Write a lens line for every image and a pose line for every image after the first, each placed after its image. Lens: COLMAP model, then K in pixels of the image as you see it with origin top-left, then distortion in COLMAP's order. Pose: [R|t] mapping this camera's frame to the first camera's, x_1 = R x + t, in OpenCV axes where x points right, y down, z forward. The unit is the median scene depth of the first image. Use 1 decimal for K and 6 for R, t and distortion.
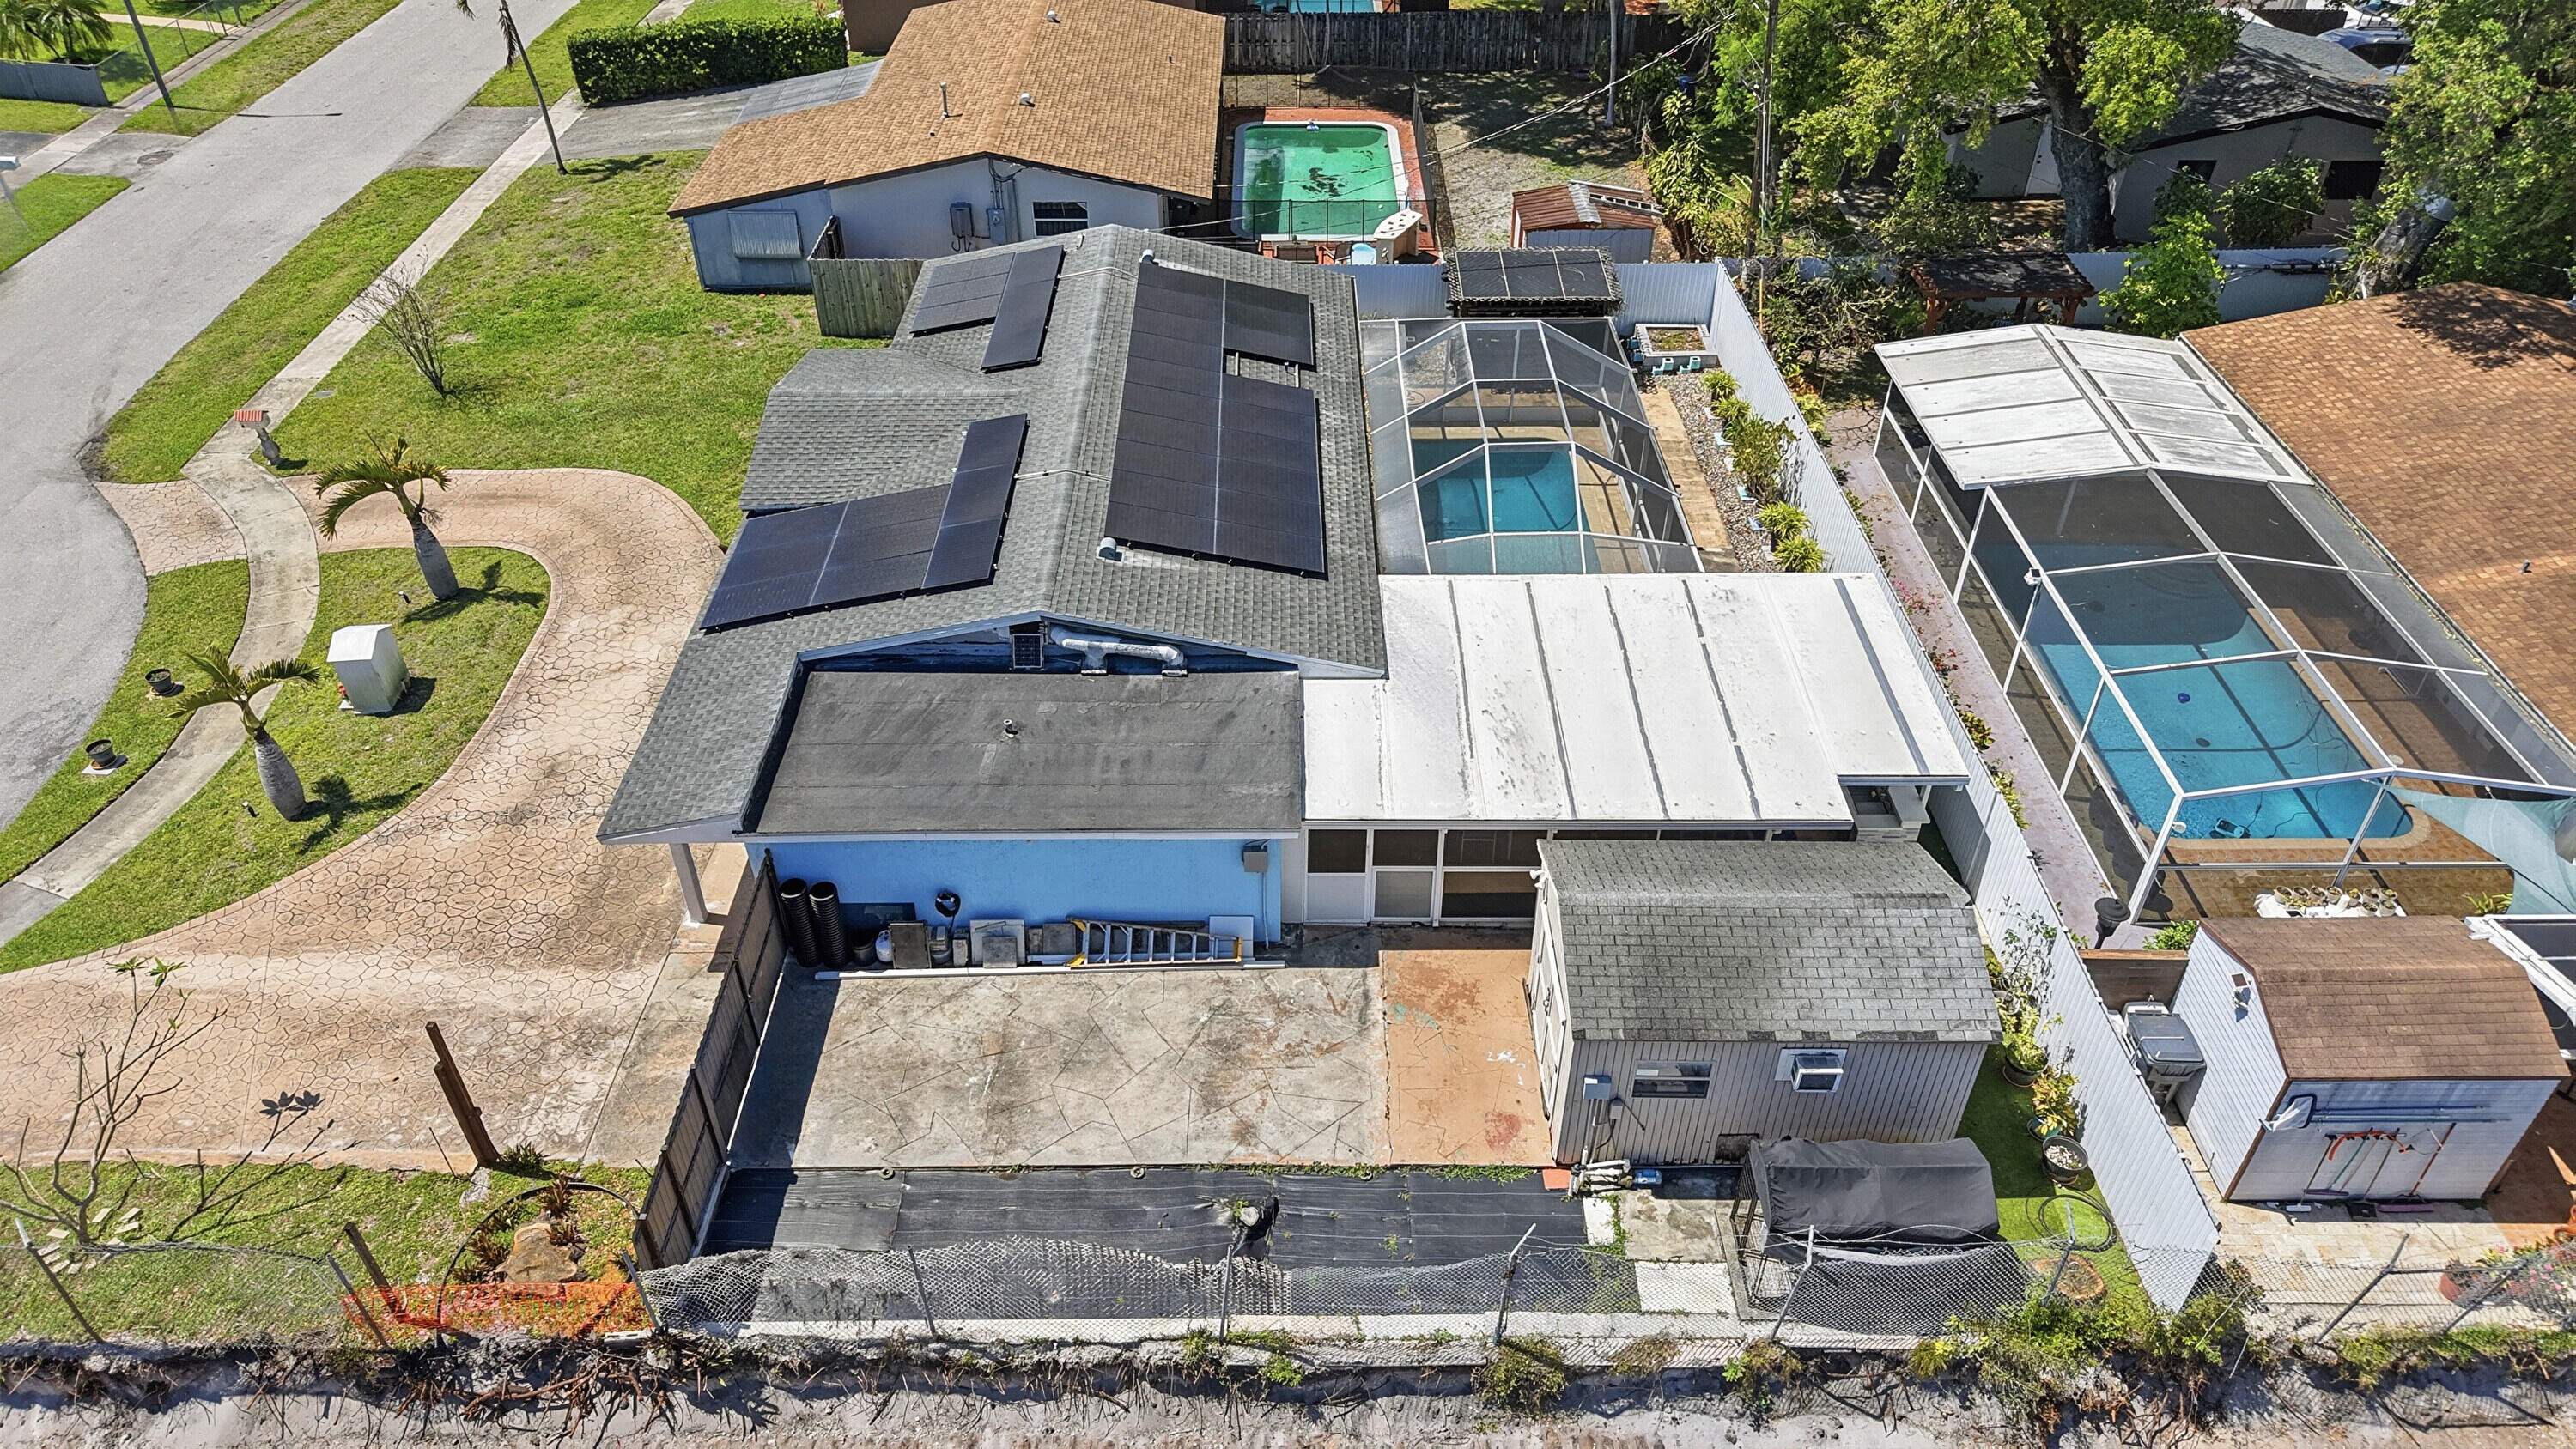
lens RADIAL K [[1702.0, 0, 1297.4], [0, 1702.0, 723.8], [0, 0, 1]] dist [0.024642, -0.031638]
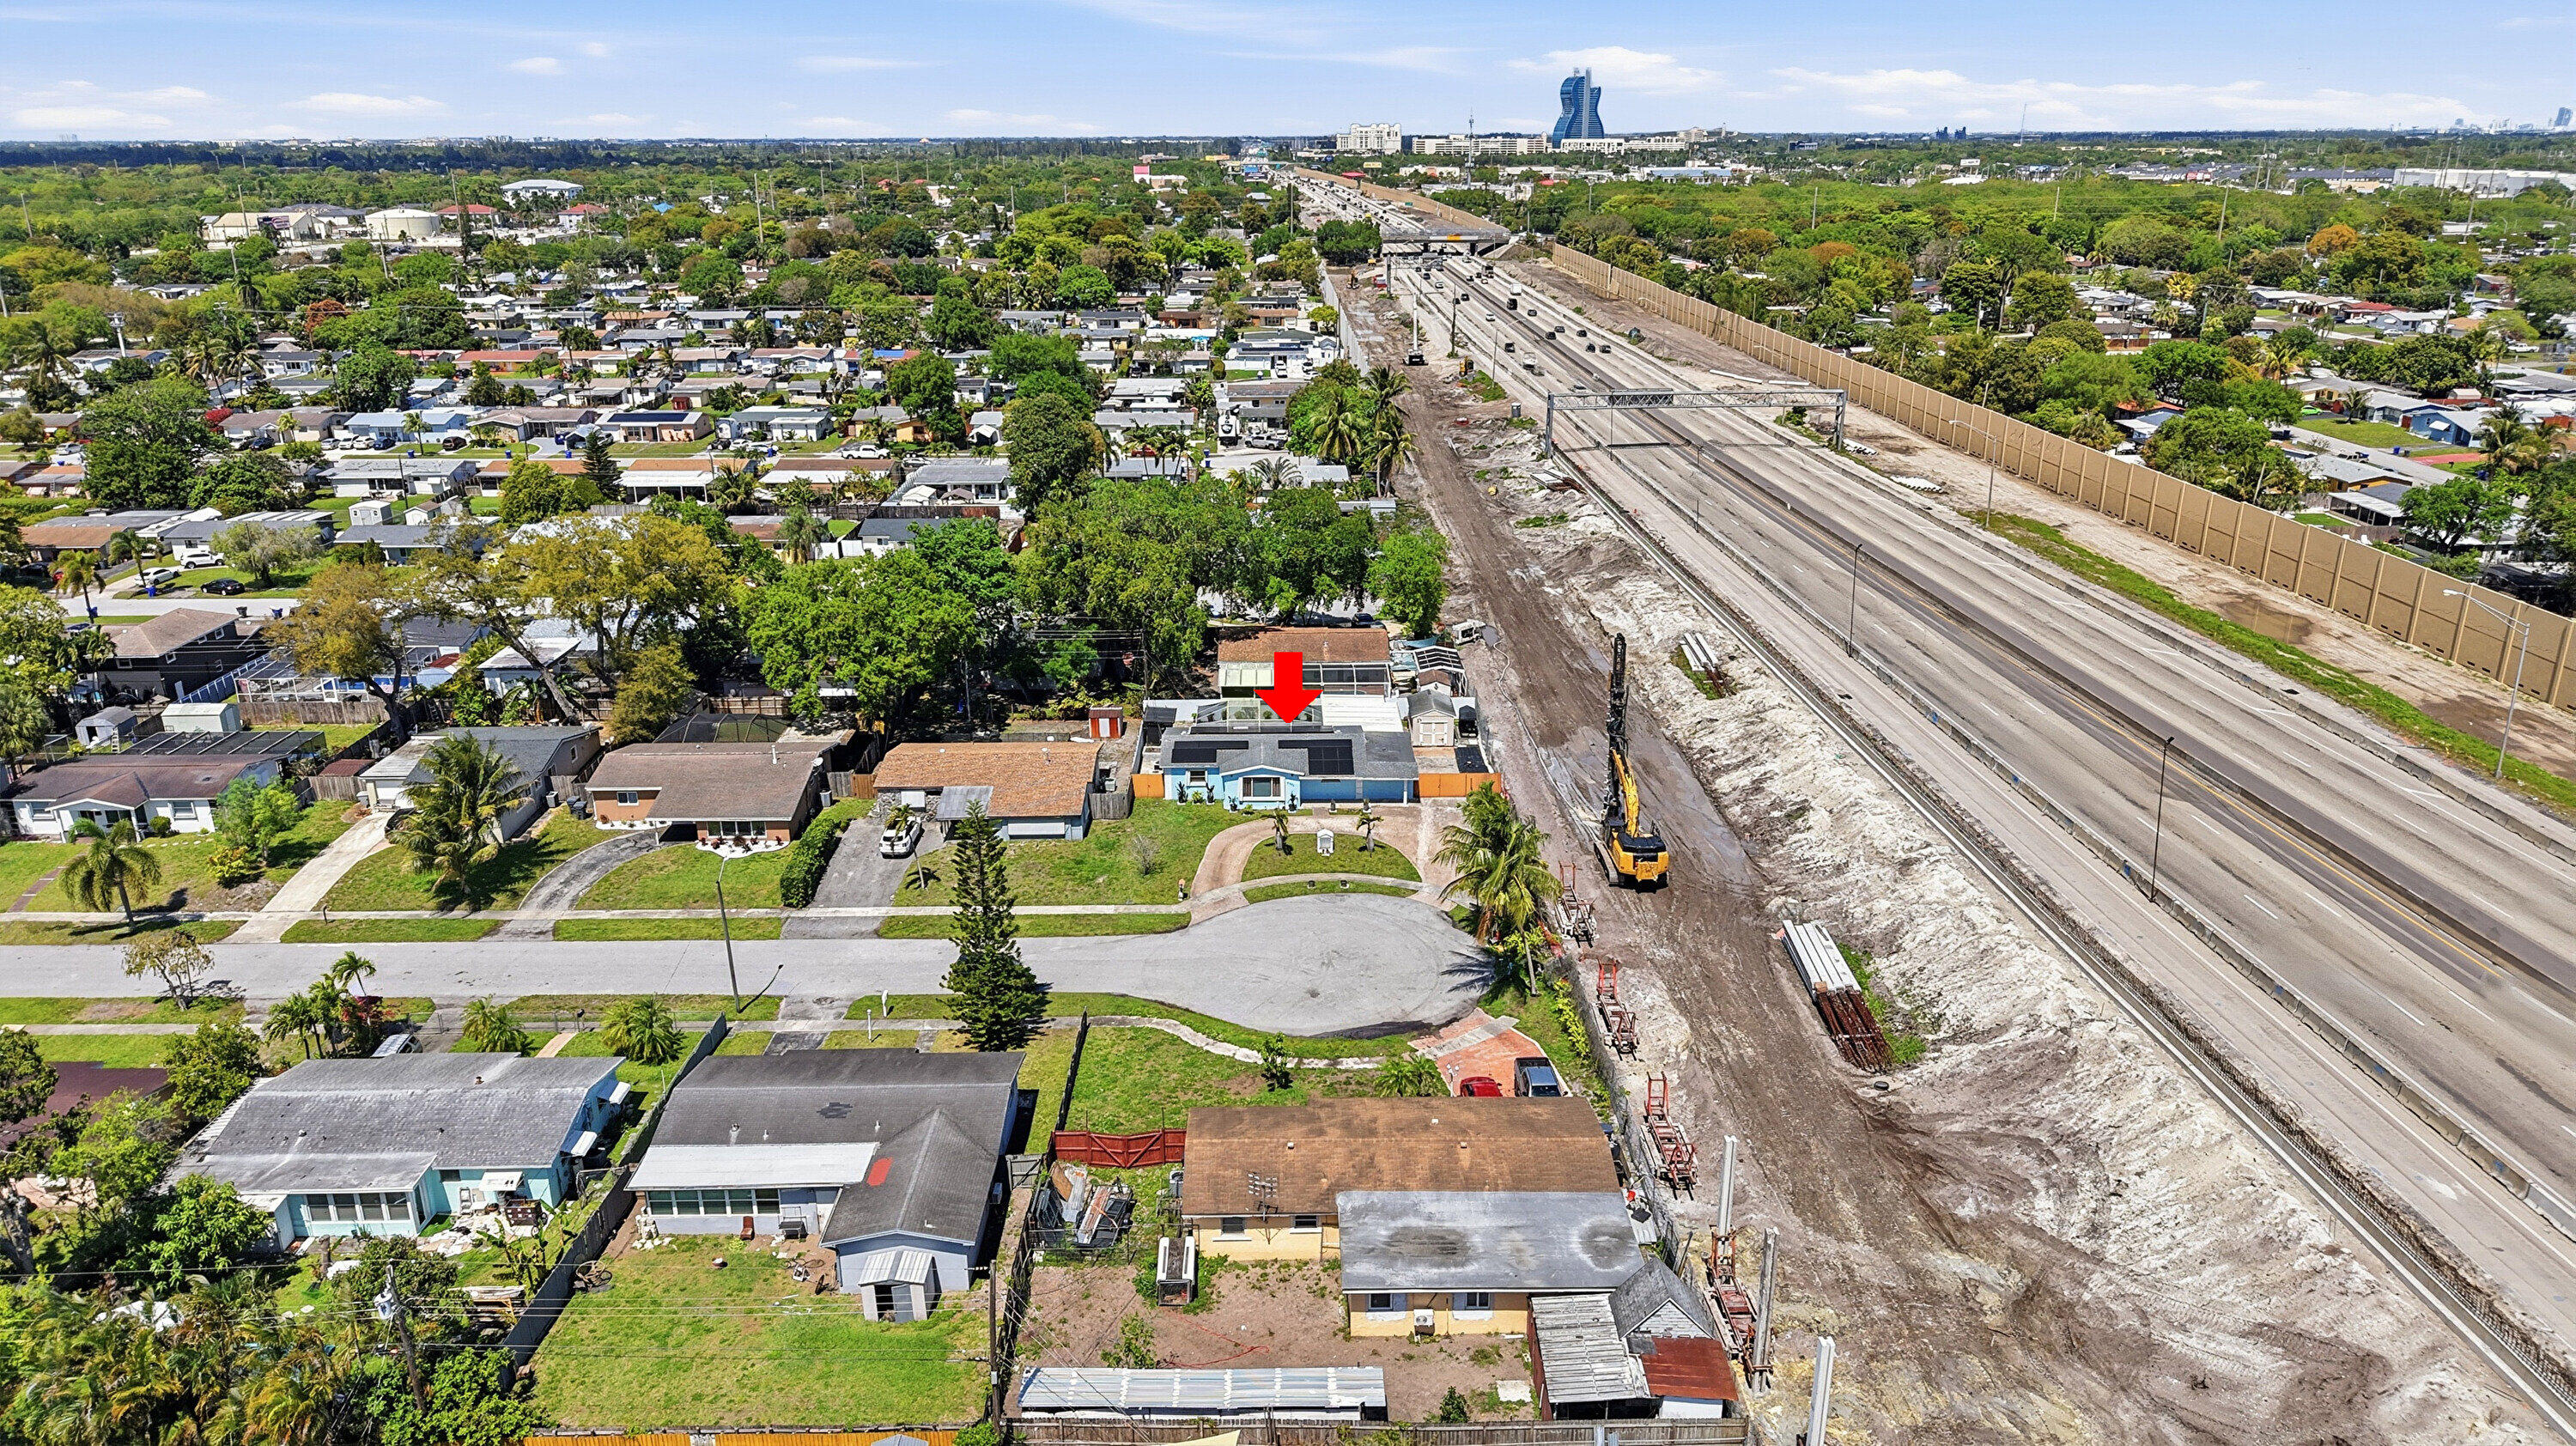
lens RADIAL K [[1702.3, 0, 1281.5], [0, 1702.3, 715.1], [0, 0, 1]] dist [0.024642, -0.031638]
pose [[0.003817, -0.325320, 0.945596, -4.781544], [0.617154, 0.744803, 0.253749, -1.503181], [-0.786833, 0.582610, 0.203616, 0.143789]]
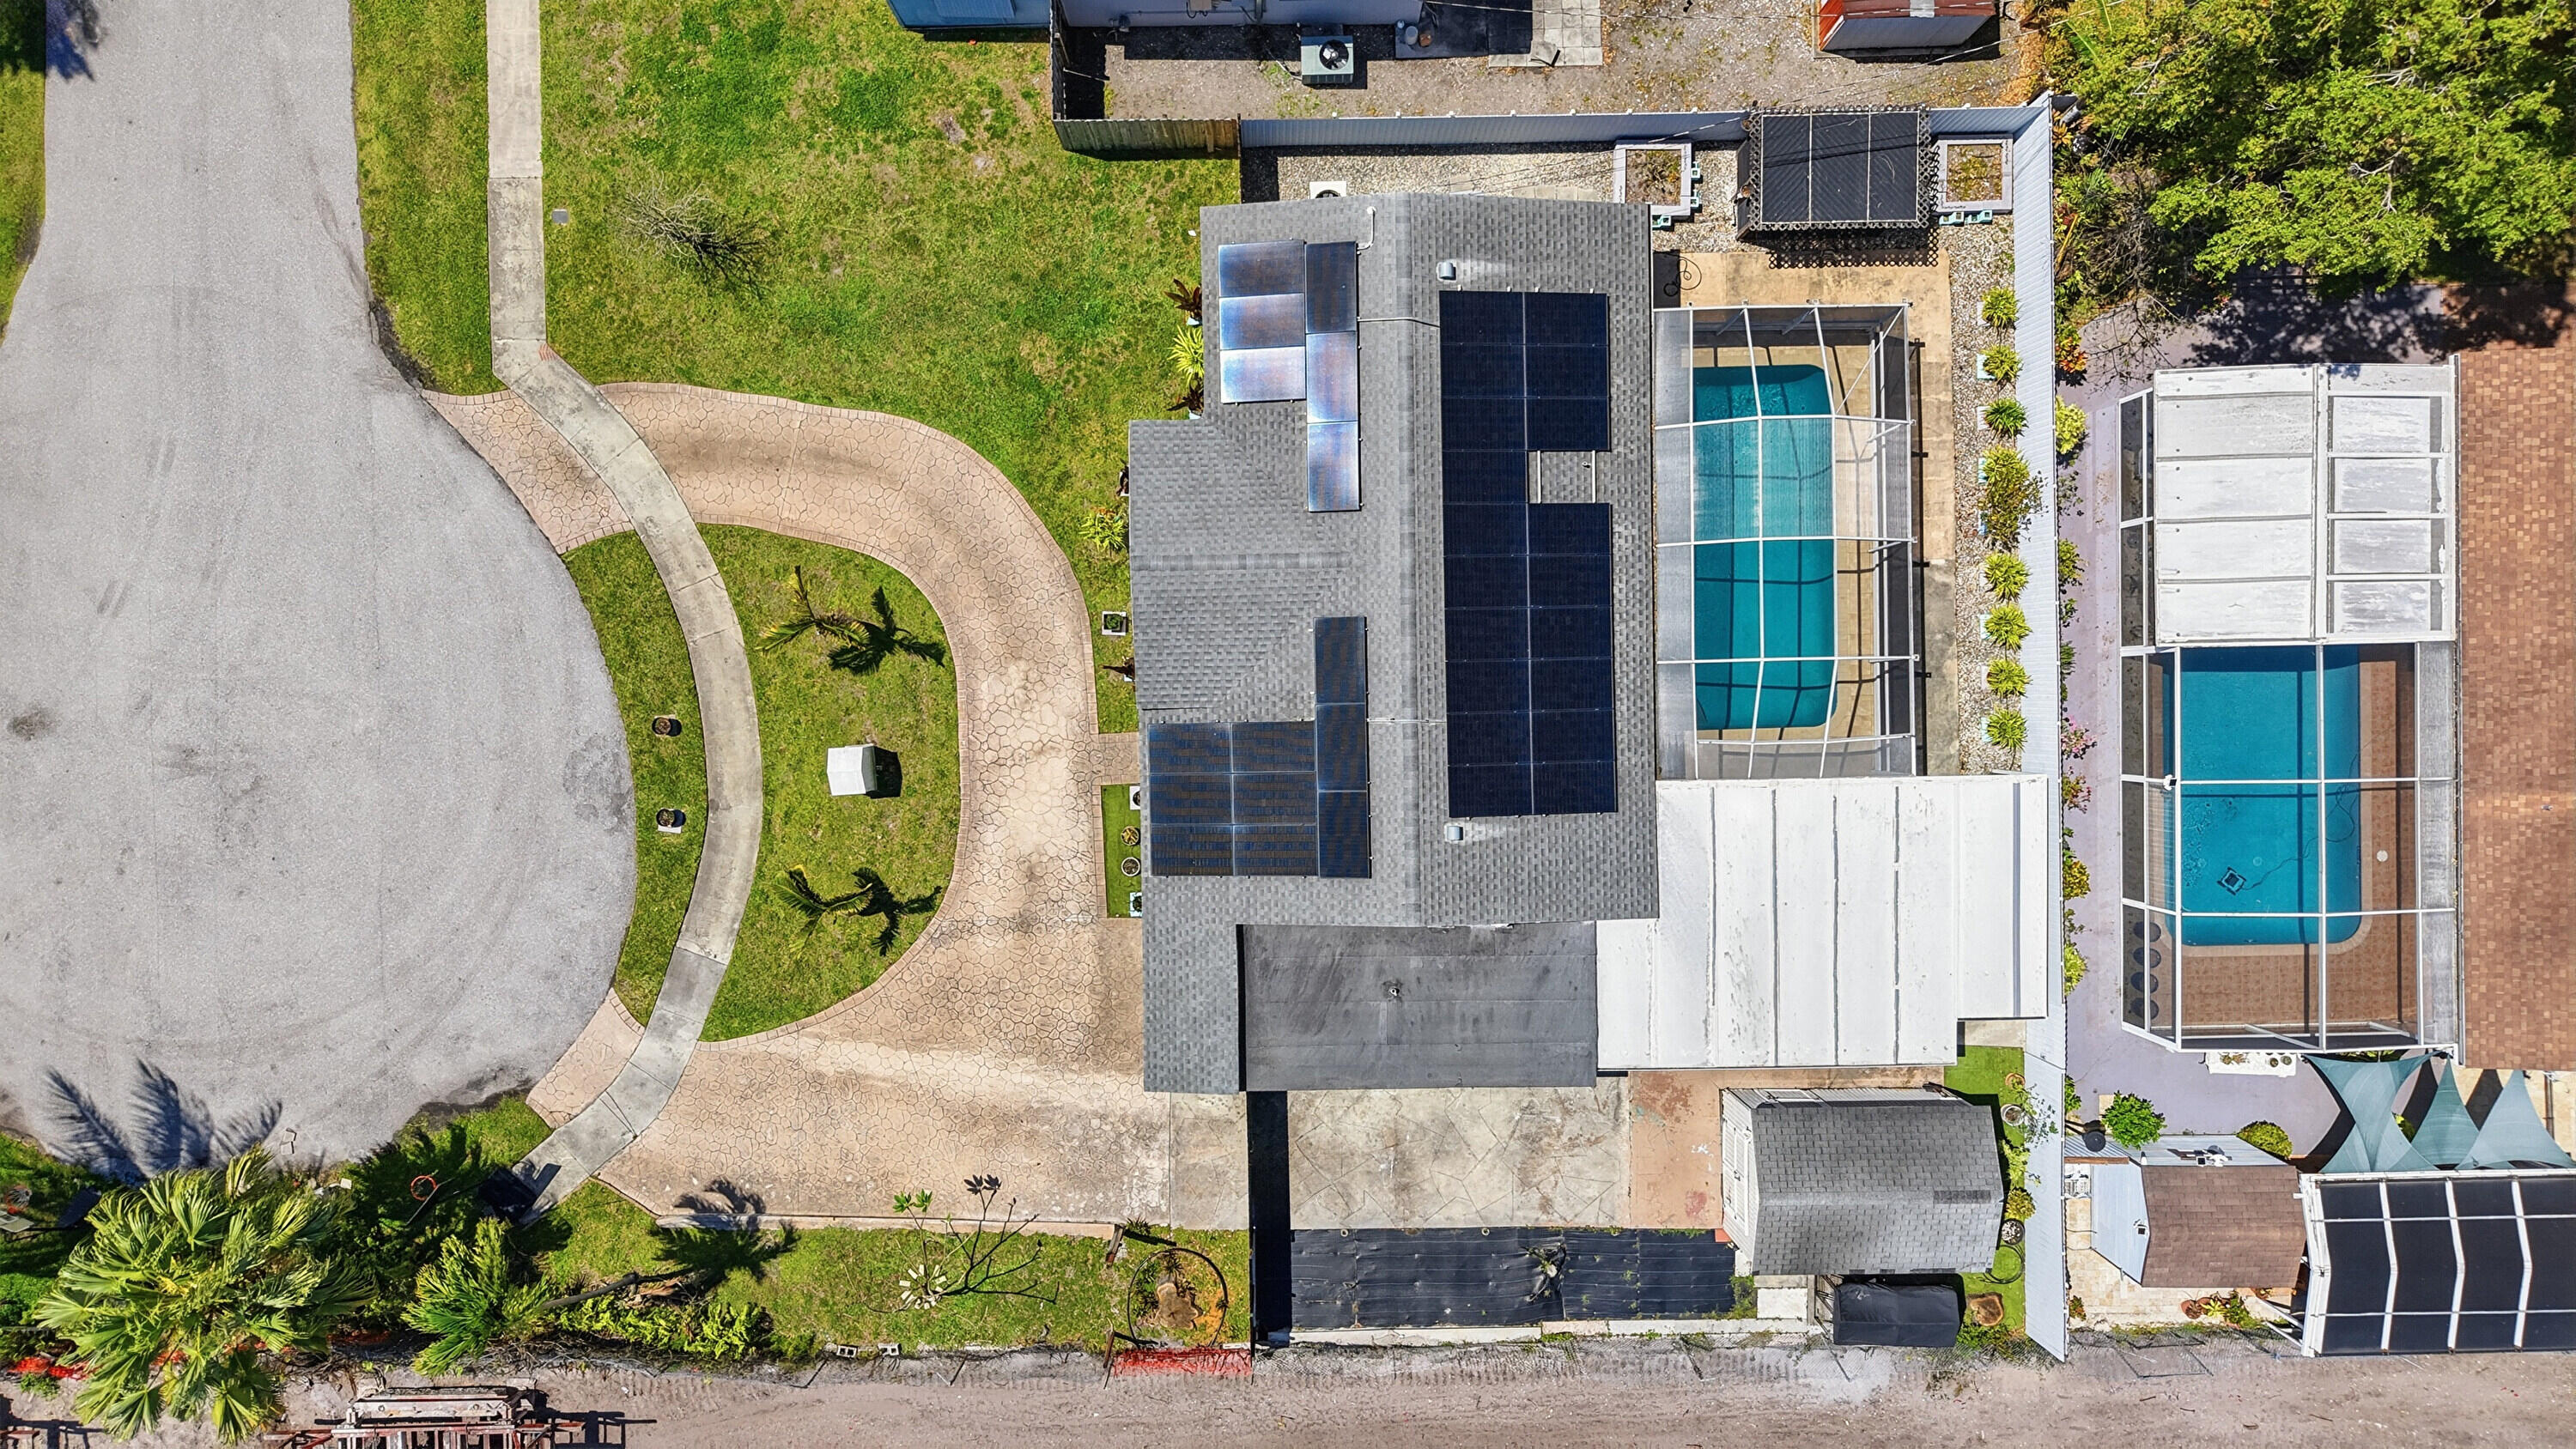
lens RADIAL K [[1702.0, 0, 1325.6], [0, 1702.0, 754.7], [0, 0, 1]] dist [0.024642, -0.031638]
pose [[0.999991, -0.004134, 0.000293, -0.219423], [0.002281, 0.607774, 0.794107, -1.226490], [-0.003461, -0.794099, 0.607778, 0.269476]]
